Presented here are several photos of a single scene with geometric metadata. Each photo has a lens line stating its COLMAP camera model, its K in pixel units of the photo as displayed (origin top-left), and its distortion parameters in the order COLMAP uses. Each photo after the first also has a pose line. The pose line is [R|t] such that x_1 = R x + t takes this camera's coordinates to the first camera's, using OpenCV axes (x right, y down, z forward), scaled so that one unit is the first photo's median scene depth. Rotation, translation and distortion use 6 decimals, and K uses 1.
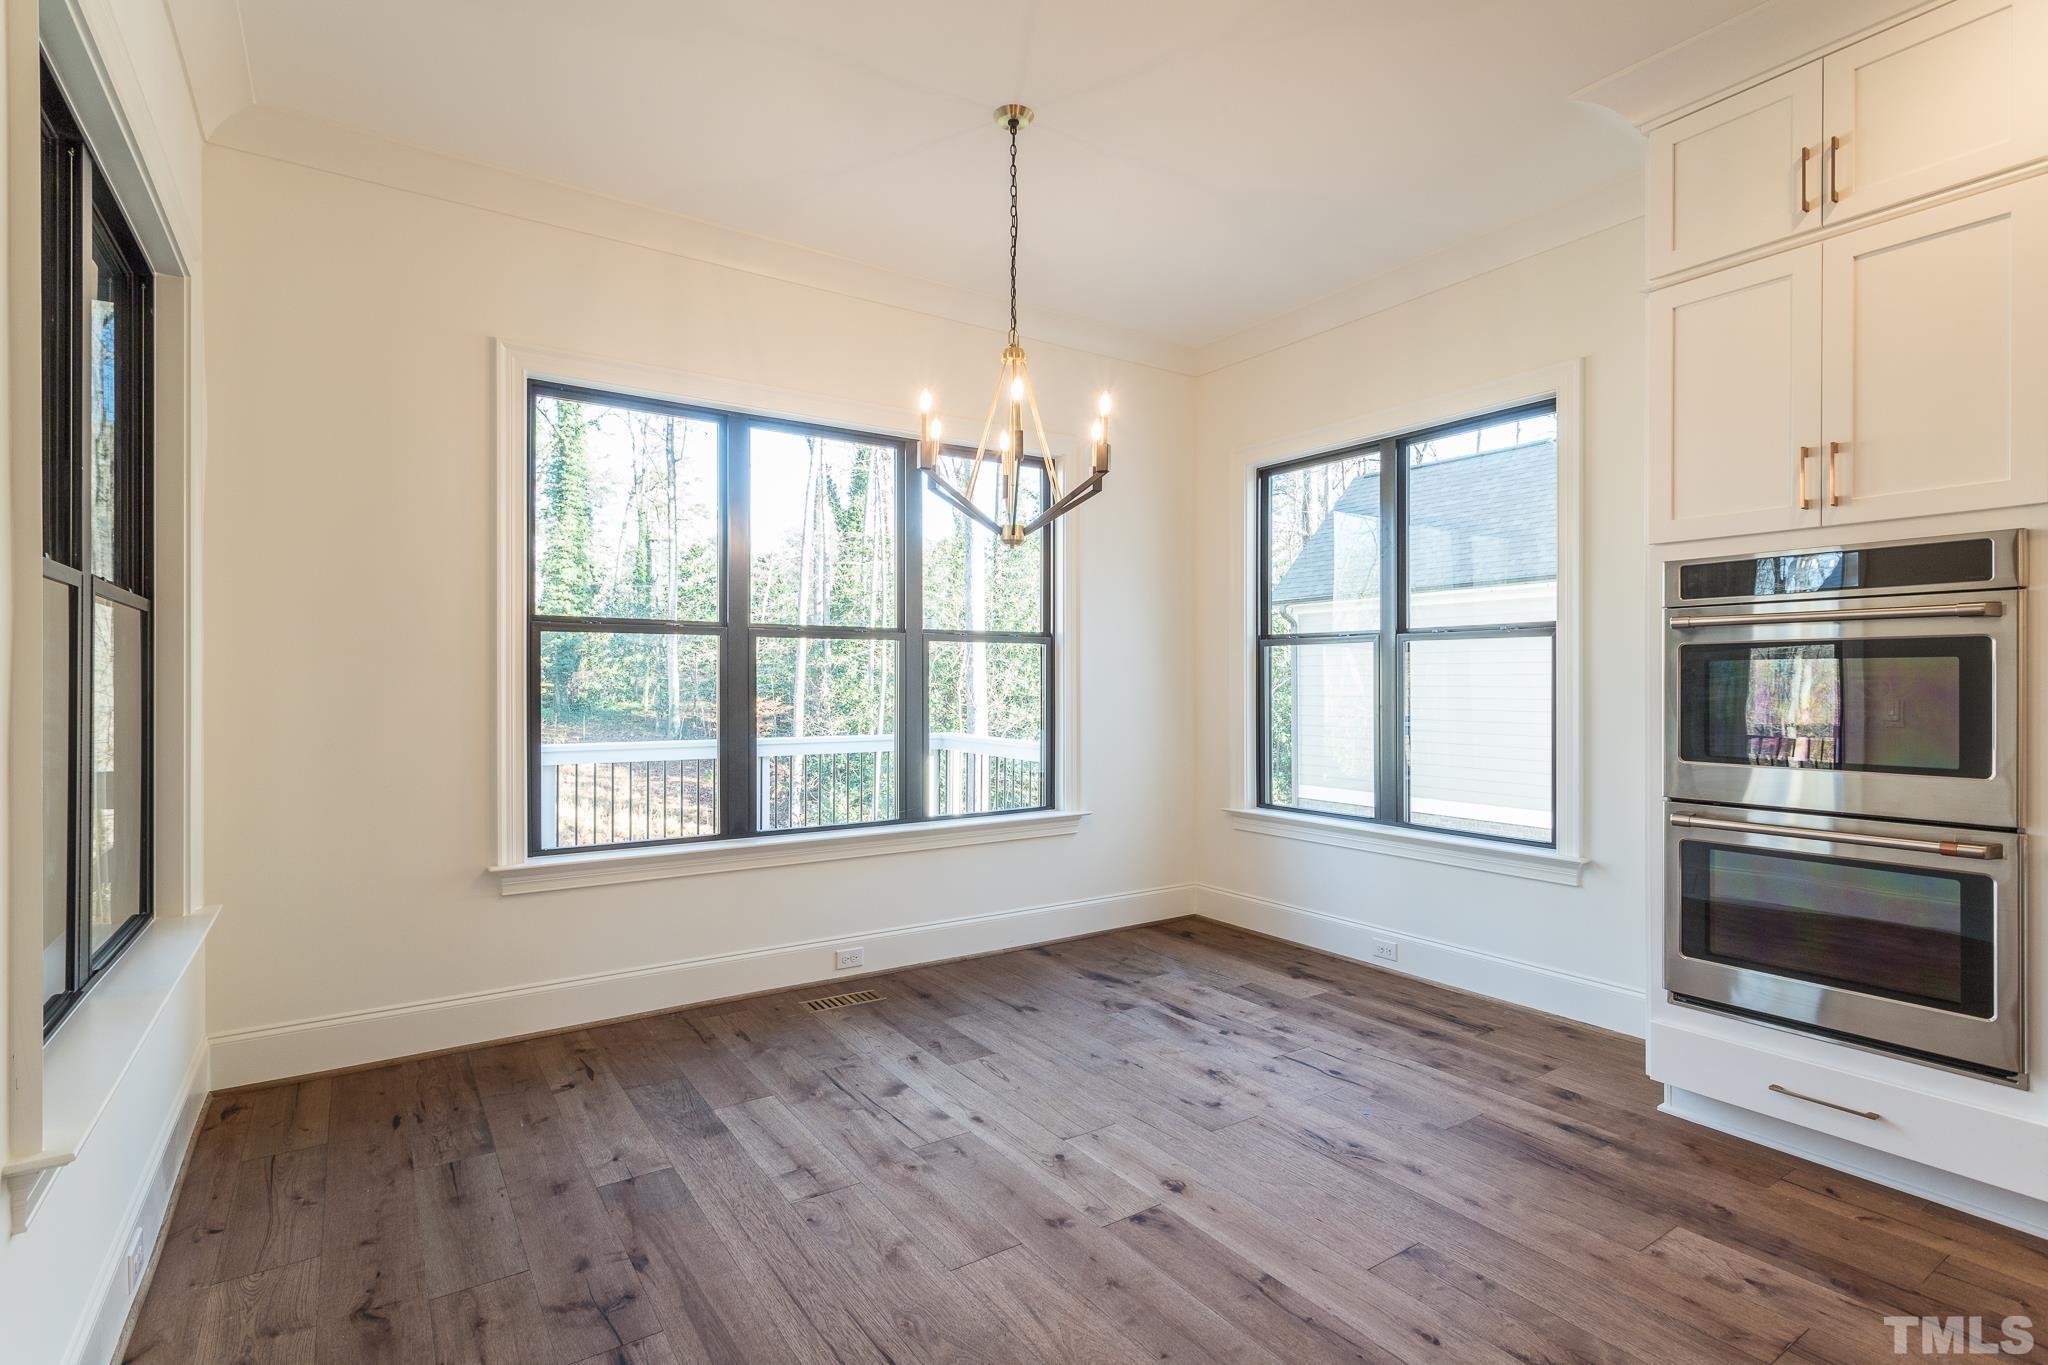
lens RADIAL K [[991.0, 0, 1021.4], [0, 991.0, 683.8], [0, 0, 1]] dist [0.009374, -0.001029]
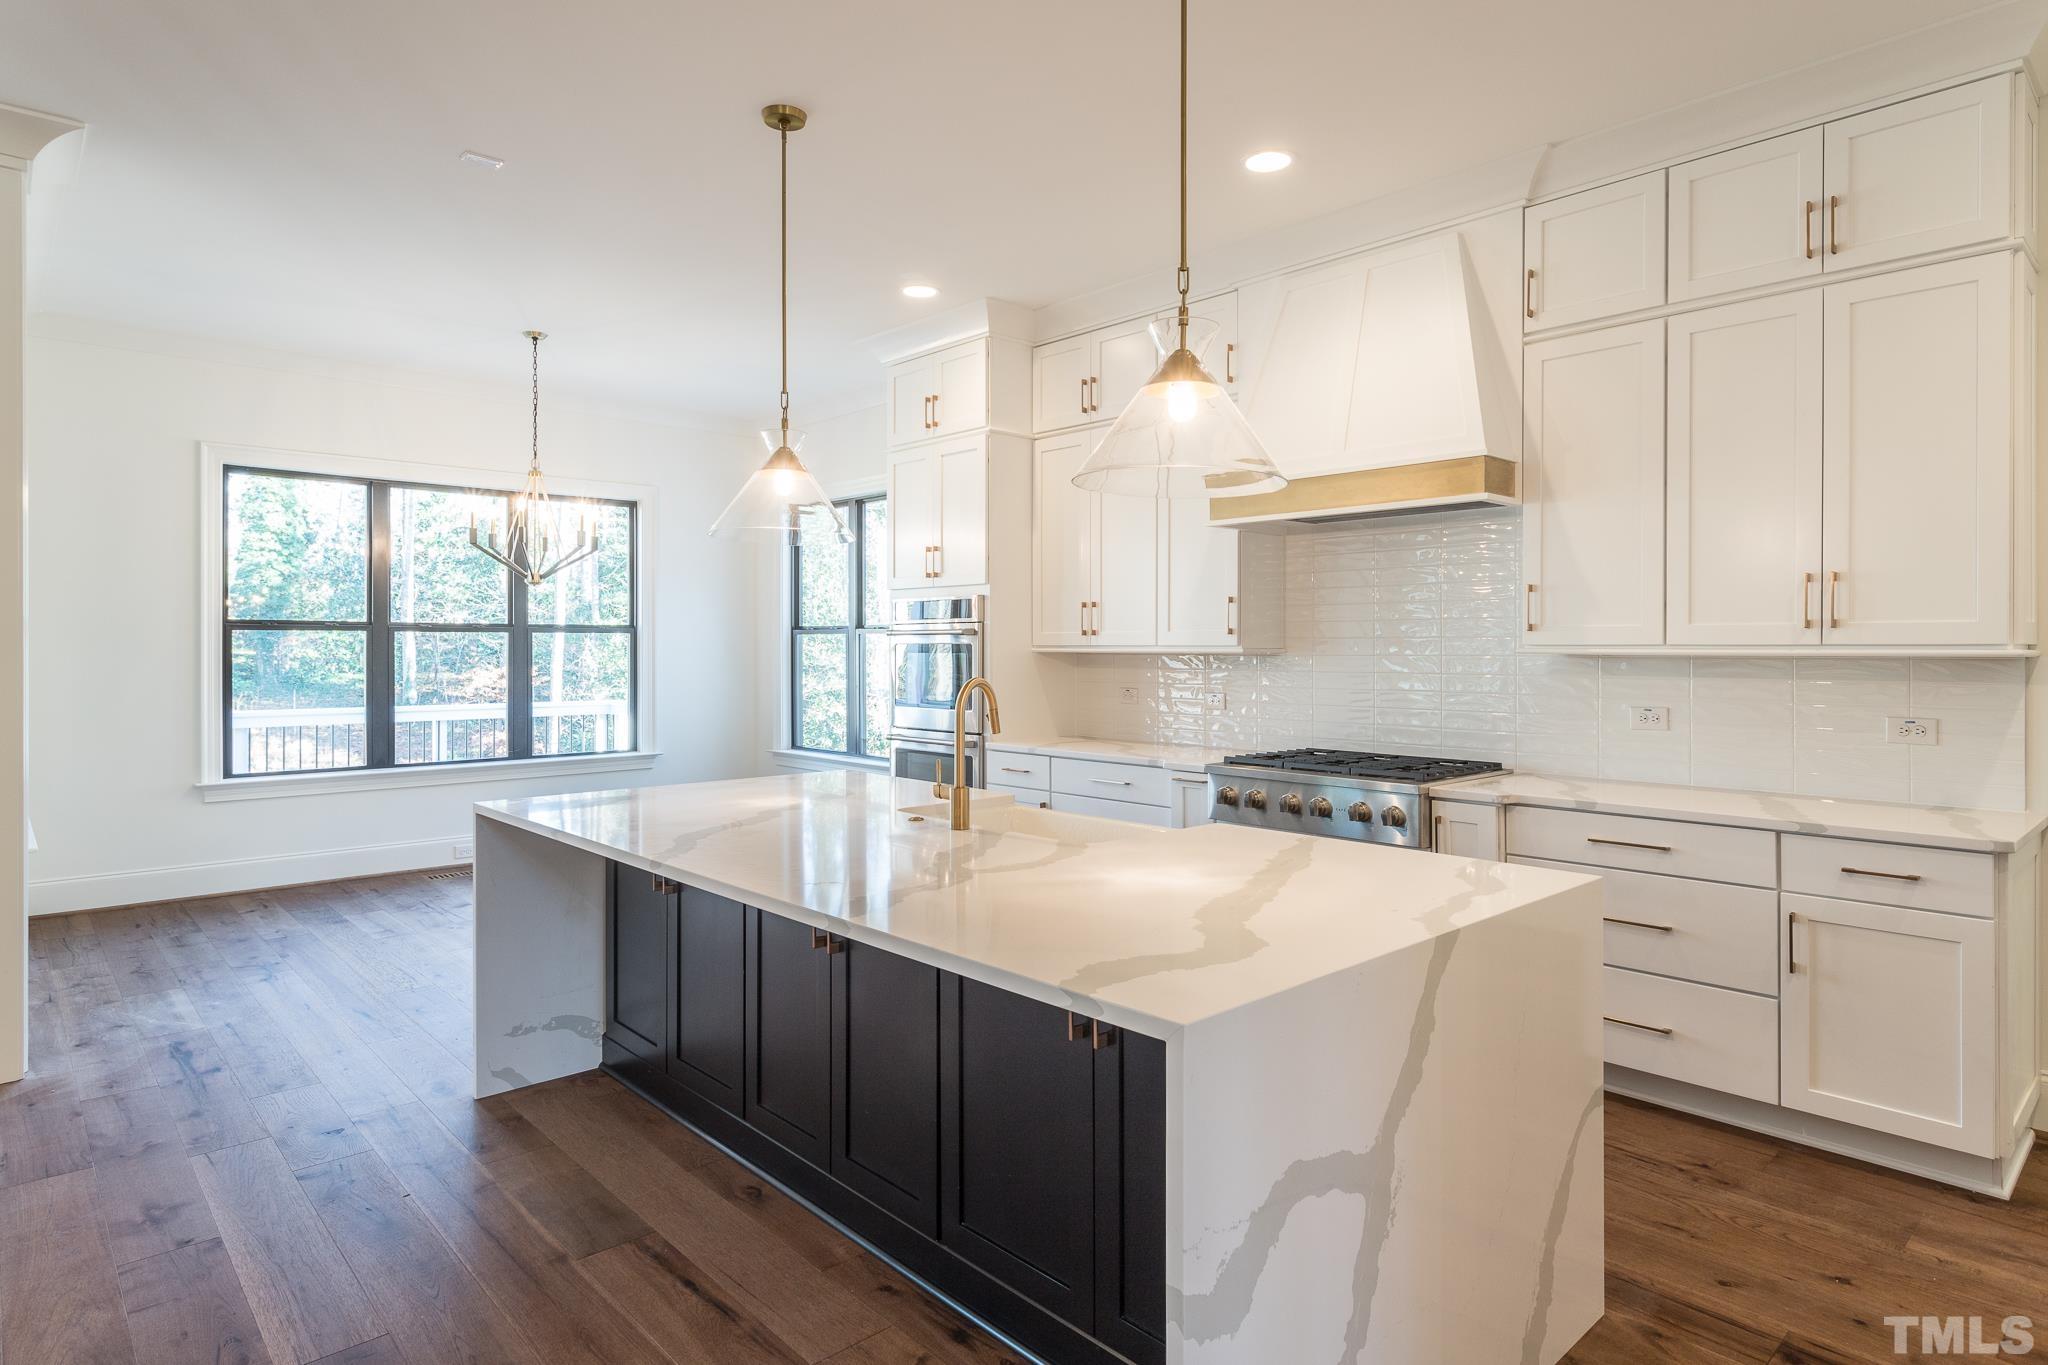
lens RADIAL K [[1145.8, 0, 1039.8], [0, 1145.8, 648.4], [0, 0, 1]] dist [0.004530, 0.001966]
pose [[0.987514, -0.000358, 0.157528, 0.375920], [0.000512, 0.999999, -0.000938, -0.018822], [-0.157528, 0.001007, 0.987514, -0.761421]]
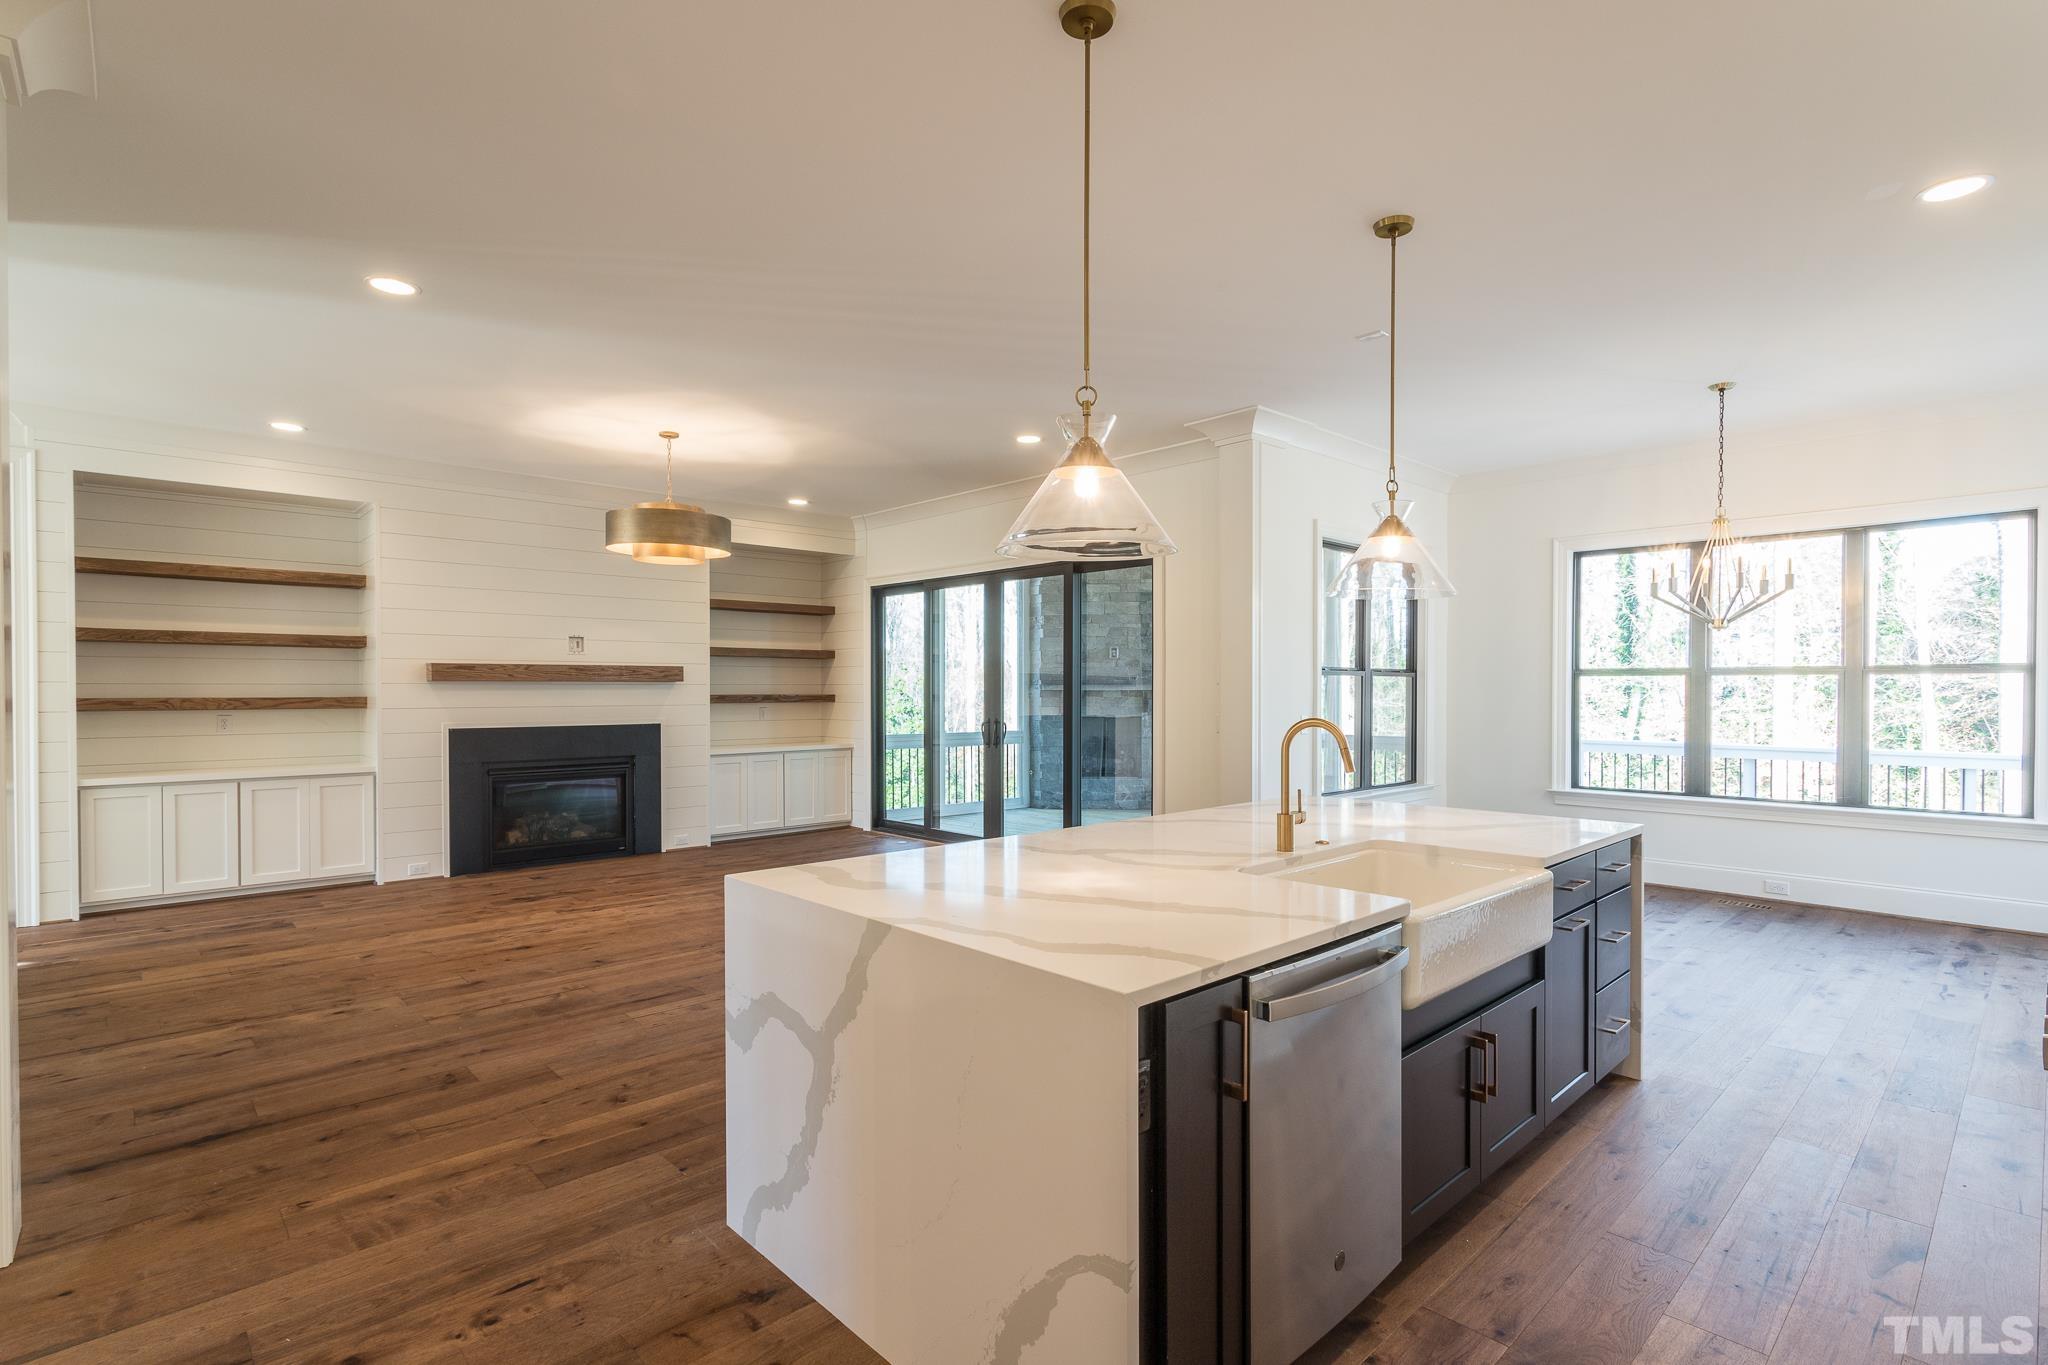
lens RADIAL K [[991.0, 0, 1013.9], [0, 991.0, 701.7], [0, 0, 1]] dist [0.009374, -0.001029]
pose [[0.162221, 0.012831, -0.986671, 1.070370], [-0.002555, 0.999918, 0.012583, -0.020418], [0.986751, 0.000480, 0.162240, -0.367100]]
